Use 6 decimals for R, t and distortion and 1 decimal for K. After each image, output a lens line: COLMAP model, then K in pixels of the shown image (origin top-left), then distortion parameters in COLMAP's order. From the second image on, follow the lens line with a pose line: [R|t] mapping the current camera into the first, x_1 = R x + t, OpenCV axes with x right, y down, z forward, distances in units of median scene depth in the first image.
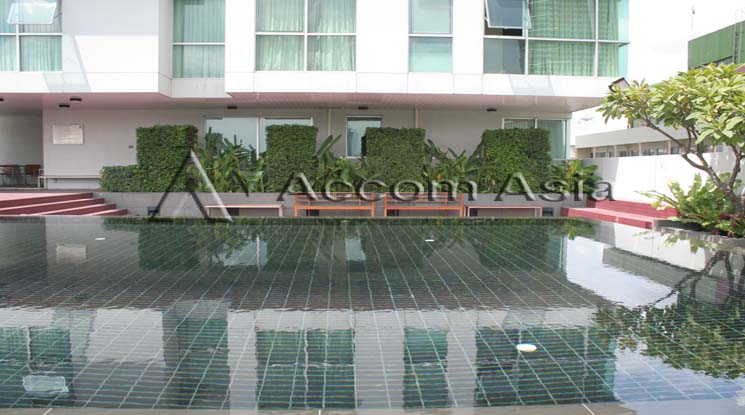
lens RADIAL K [[627.5, 0, 372.5], [0, 627.5, 207.5], [0, 0, 1]] dist [-0.149692, 0.159135]
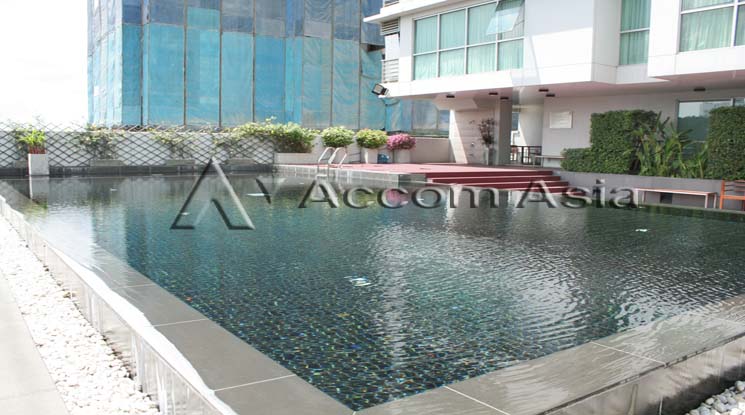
lens RADIAL K [[627.5, 0, 372.5], [0, 627.5, 207.5], [0, 0, 1]] dist [-0.149692, 0.159135]
pose [[0.551713, 0.087880, -0.829392, 0.348701], [-0.063673, 0.995969, 0.063175, -0.008347], [0.831600, 0.017956, 0.555084, 0.078611]]
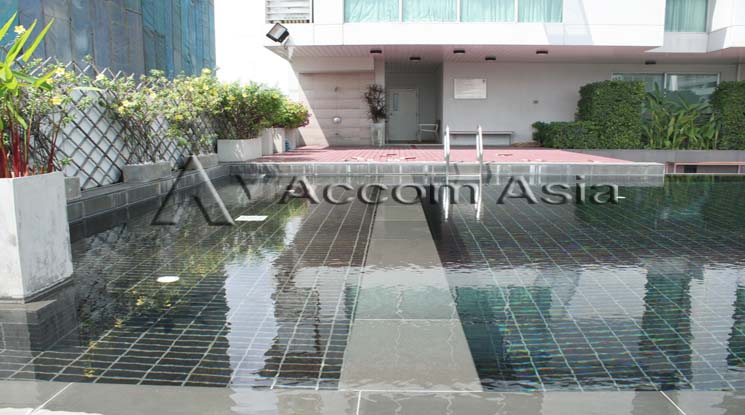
lens RADIAL K [[627.5, 0, 372.5], [0, 627.5, 207.5], [0, 0, 1]] dist [-0.149692, 0.159135]
pose [[0.997509, 0.002555, -0.070491, -0.715609], [0.002476, 0.997459, 0.071200, -0.002843], [0.070494, -0.071197, 0.994968, -0.005783]]
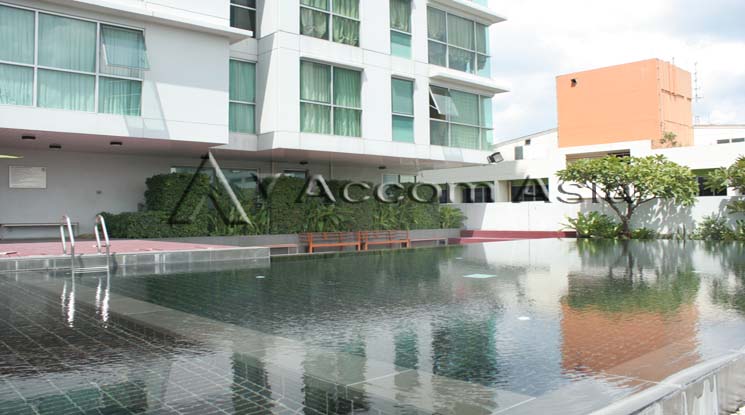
lens RADIAL K [[627.5, 0, 372.5], [0, 627.5, 207.5], [0, 0, 1]] dist [-0.149692, 0.159135]
pose [[0.768683, -0.004098, 0.639617, -0.834110], [0.049686, 0.997340, -0.053322, -0.003370], [-0.637697, 0.072768, 0.766842, -0.001732]]
